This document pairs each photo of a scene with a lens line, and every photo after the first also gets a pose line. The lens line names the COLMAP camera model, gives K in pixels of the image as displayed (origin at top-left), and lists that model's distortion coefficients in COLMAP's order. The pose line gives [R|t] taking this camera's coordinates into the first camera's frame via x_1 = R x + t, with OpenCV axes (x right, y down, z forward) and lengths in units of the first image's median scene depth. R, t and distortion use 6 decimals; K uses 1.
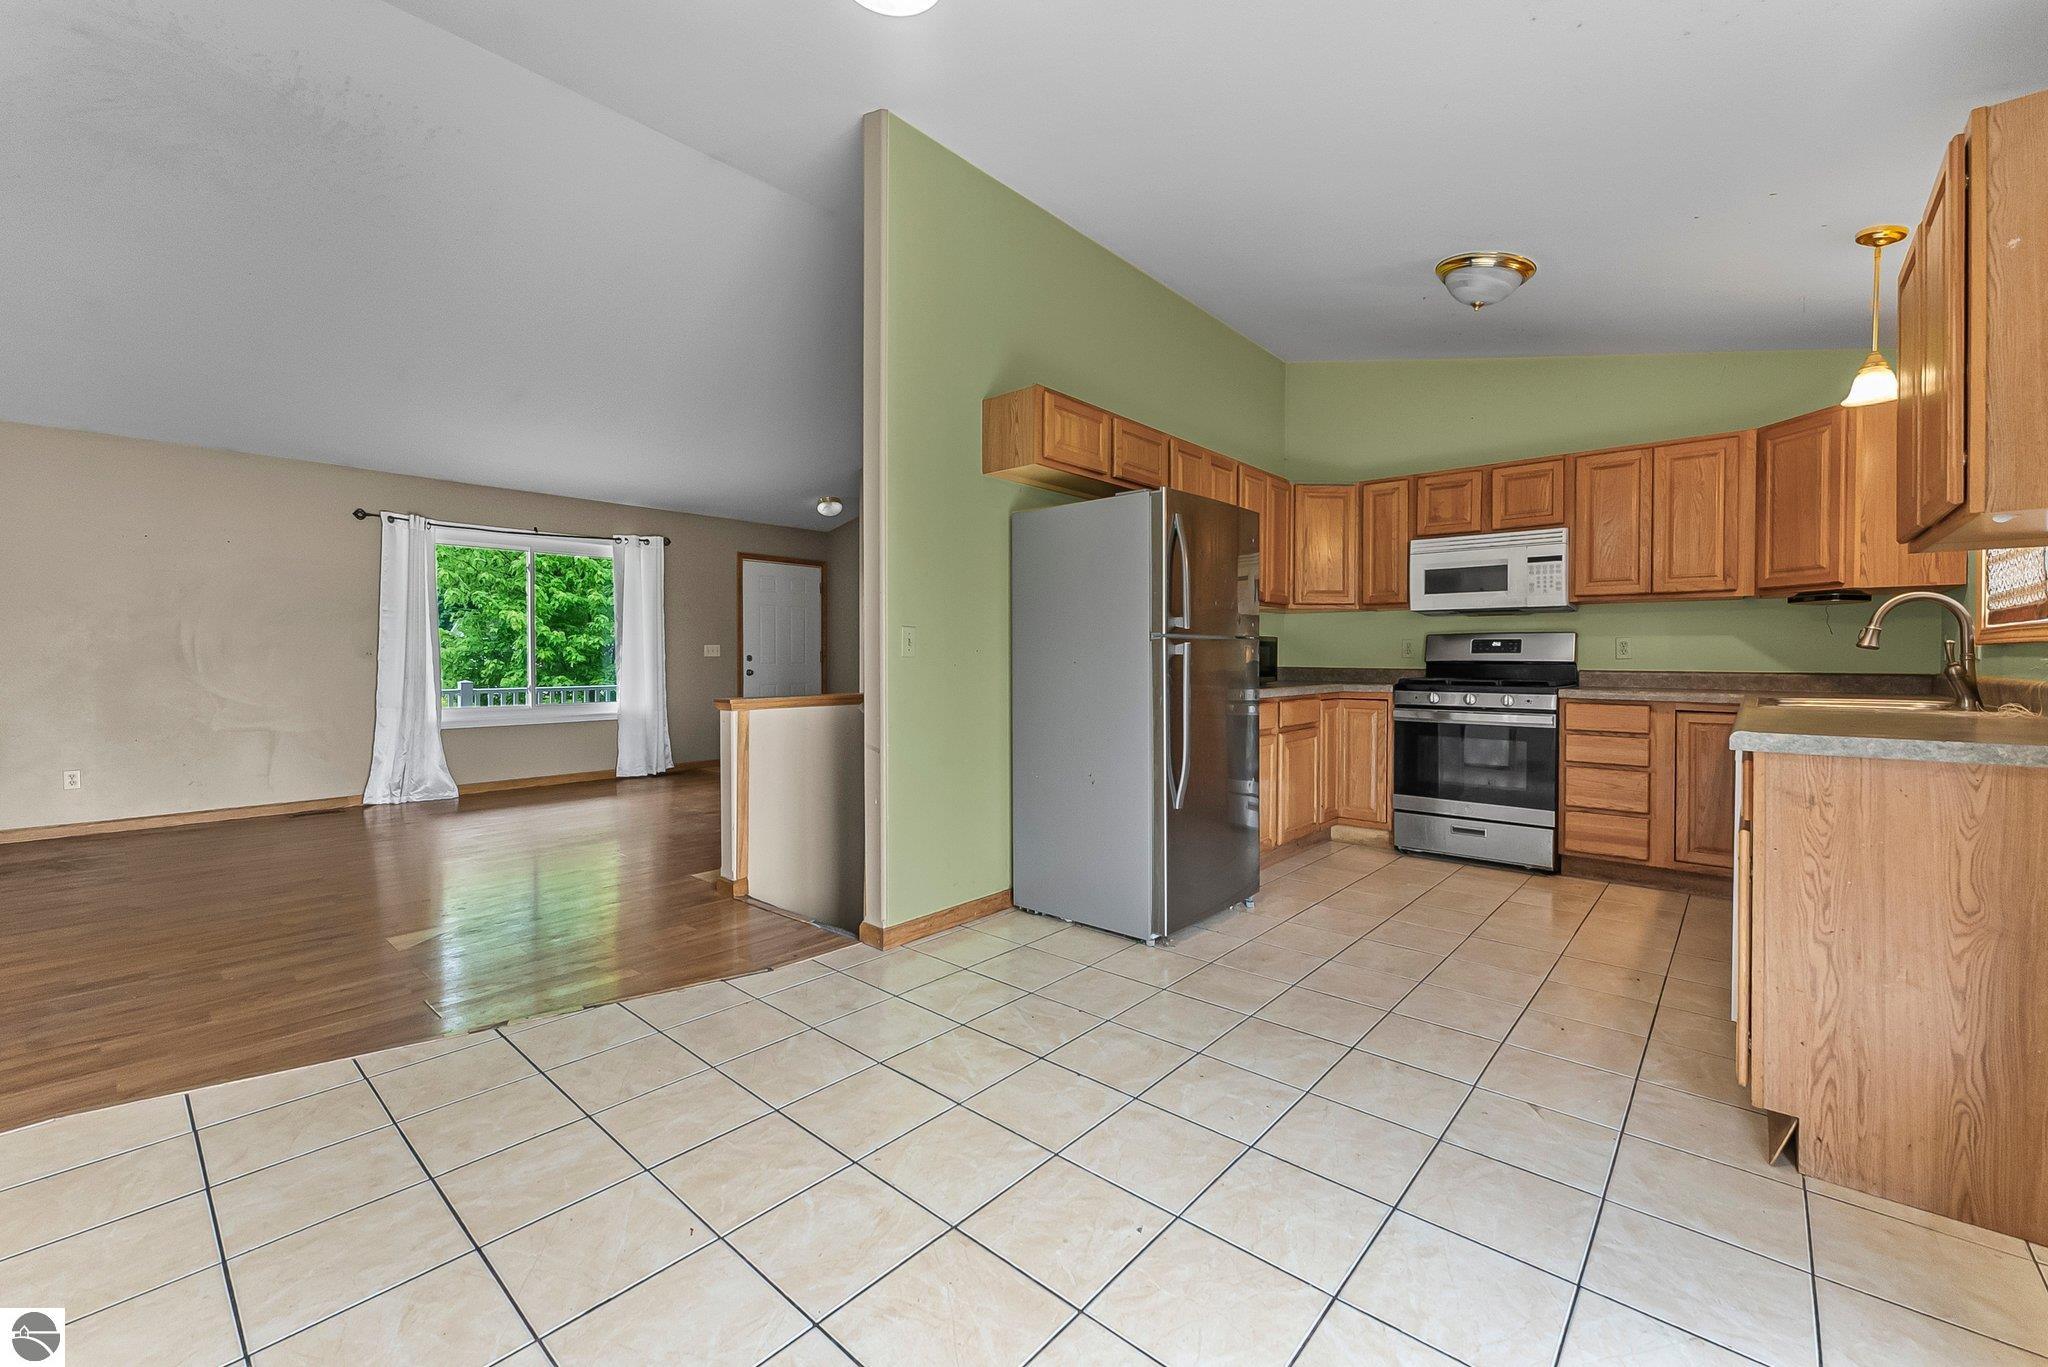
lens RADIAL K [[830.5, 0, 1046.7], [0, 830.5, 662.2], [0, 0, 1]] dist [0.001054, 0.000070]
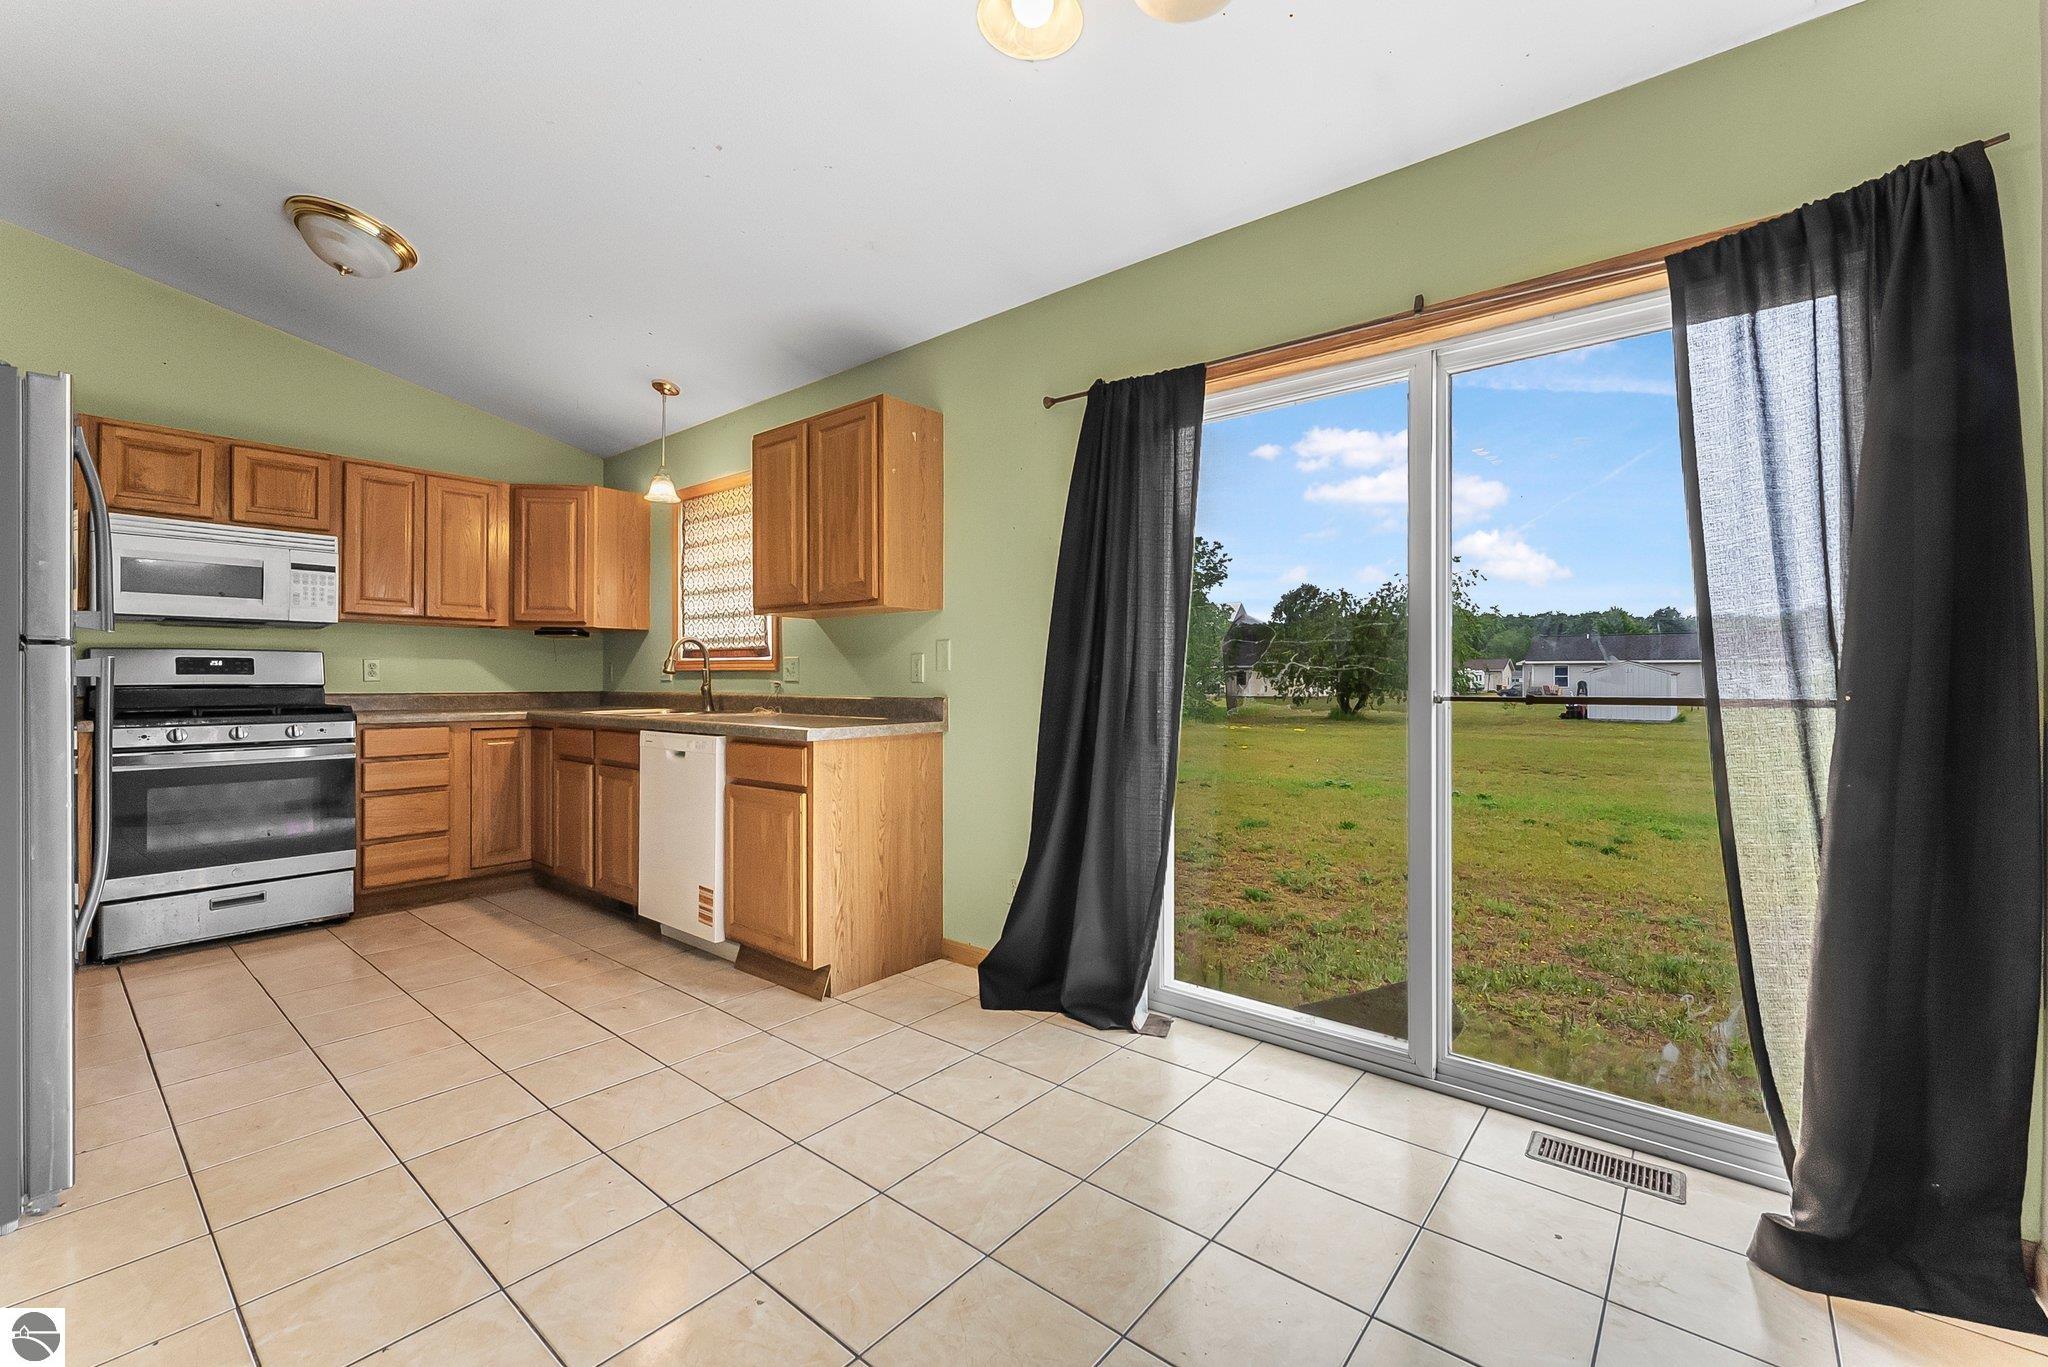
lens RADIAL K [[830.5, 0, 1036.9], [0, 830.5, 677.3], [0, 0, 1]] dist [0.001054, 0.000070]
pose [[-0.021206, 0.001317, 0.999774, -0.314092], [0.005719, 0.999983, -0.001196, -0.003282], [-0.999759, 0.005693, -0.021213, 0.271895]]
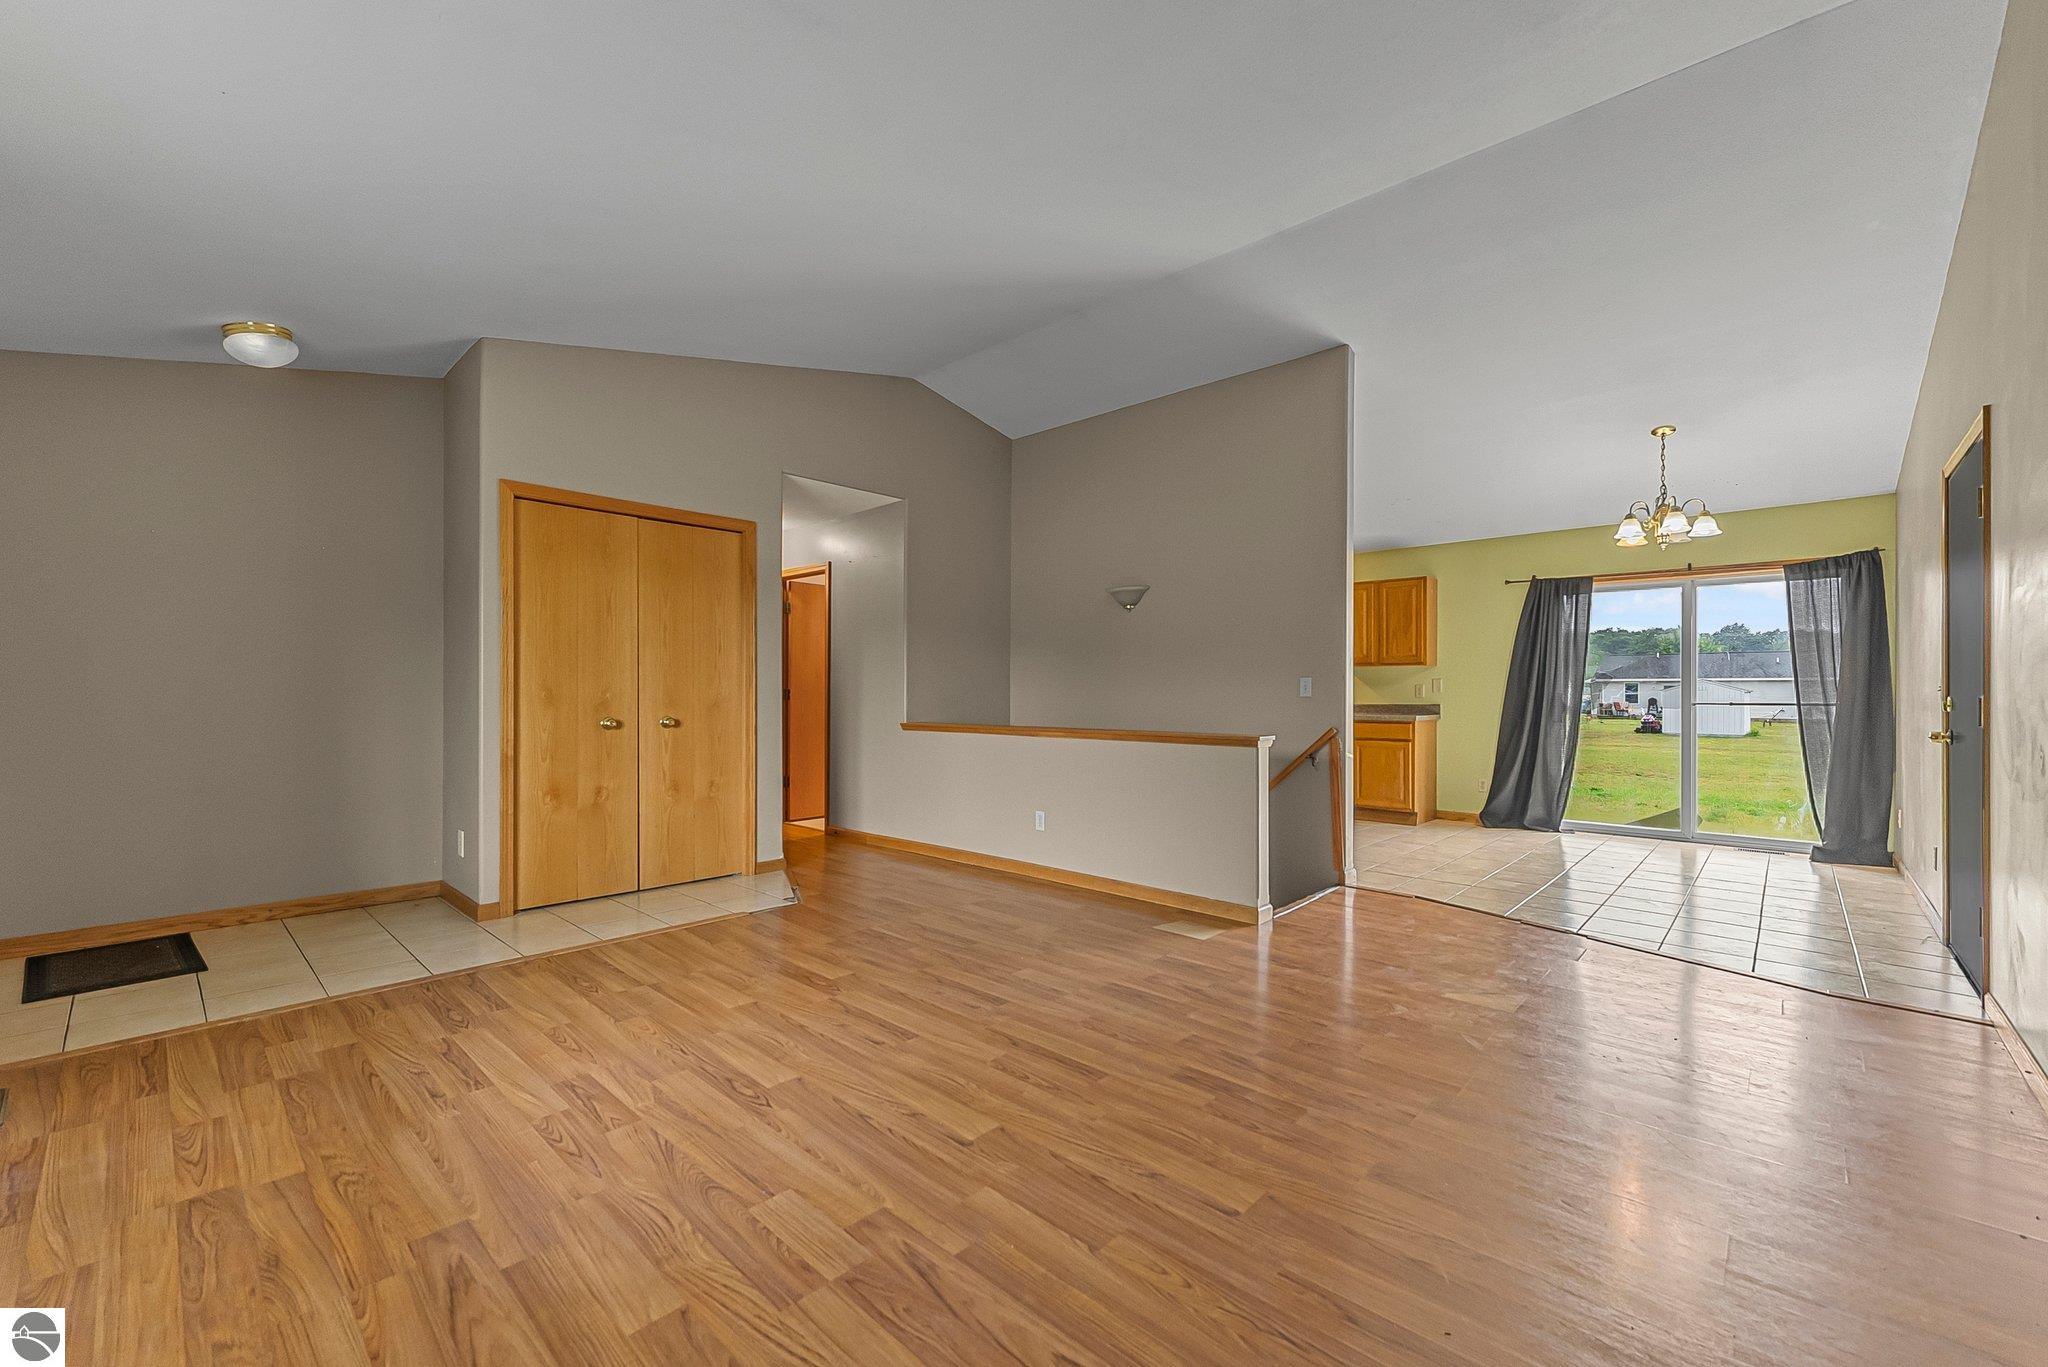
lens RADIAL K [[830.5, 0, 1014.4], [0, 830.5, 692.2], [0, 0, 1]] dist [0.001054, 0.000070]
pose [[0.042255, 0.002955, 0.999102, -1.422899], [0.004572, 0.999985, -0.003151, -0.011290], [-0.999096, 0.004701, 0.042241, 1.240104]]
